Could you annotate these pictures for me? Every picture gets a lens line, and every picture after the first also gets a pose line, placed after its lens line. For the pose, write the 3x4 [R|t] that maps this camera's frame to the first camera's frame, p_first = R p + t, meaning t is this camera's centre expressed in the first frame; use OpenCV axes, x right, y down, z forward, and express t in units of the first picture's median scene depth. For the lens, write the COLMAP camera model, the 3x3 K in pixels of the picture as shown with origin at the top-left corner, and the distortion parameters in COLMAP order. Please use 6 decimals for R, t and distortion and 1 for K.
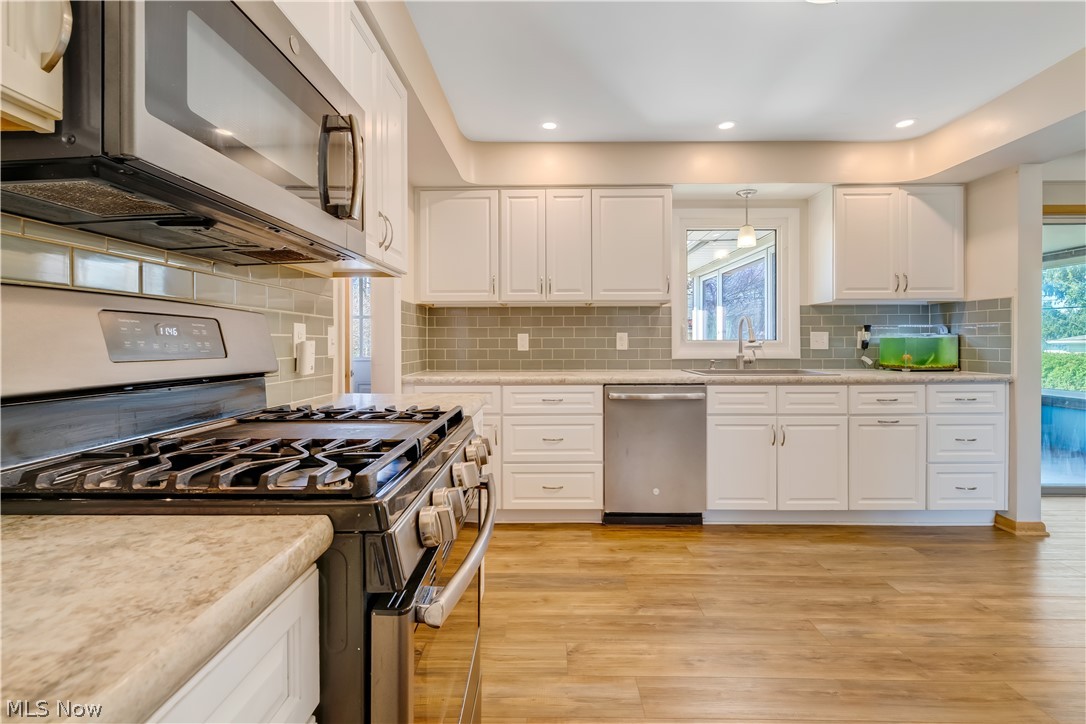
lens RADIAL K [[479.6, 0, 542.9], [0, 479.6, 343.7], [0, 0, 1]] dist [-0.001049, 0.000068]
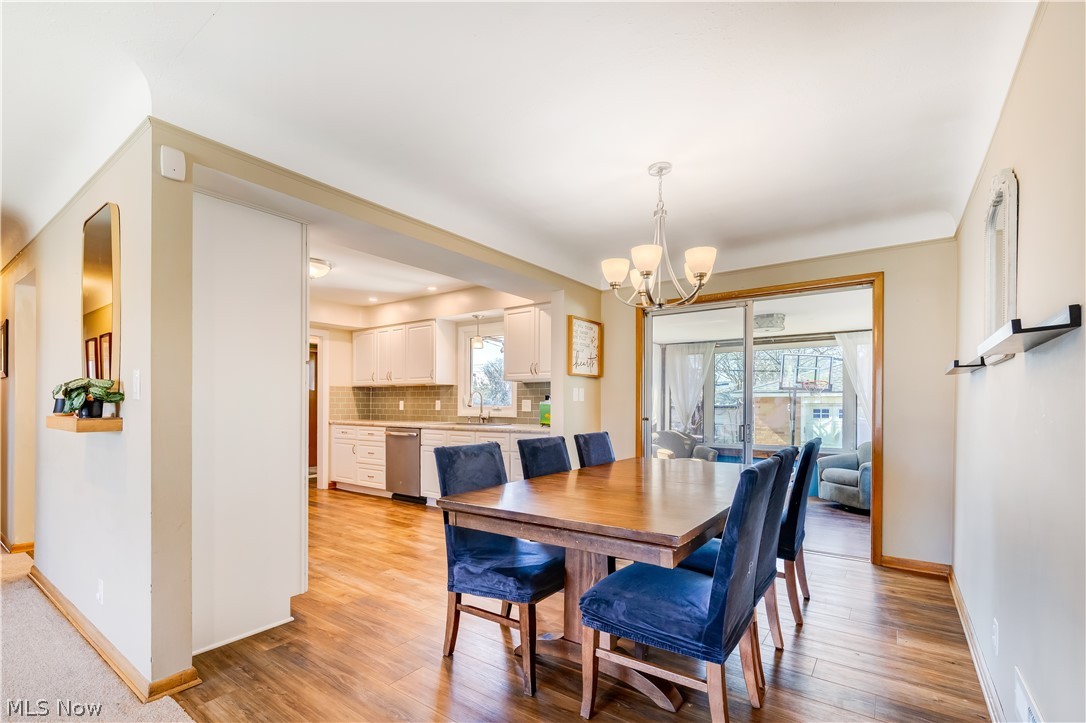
lens RADIAL K [[479.6, 0, 545.7], [0, 479.6, 399.8], [0, 0, 1]] dist [-0.001049, 0.000068]
pose [[0.820726, -0.000552, -0.571322, 1.566186], [-0.004900, 0.999956, -0.008005, -0.014060], [0.571301, 0.009369, 0.820687, -0.227248]]
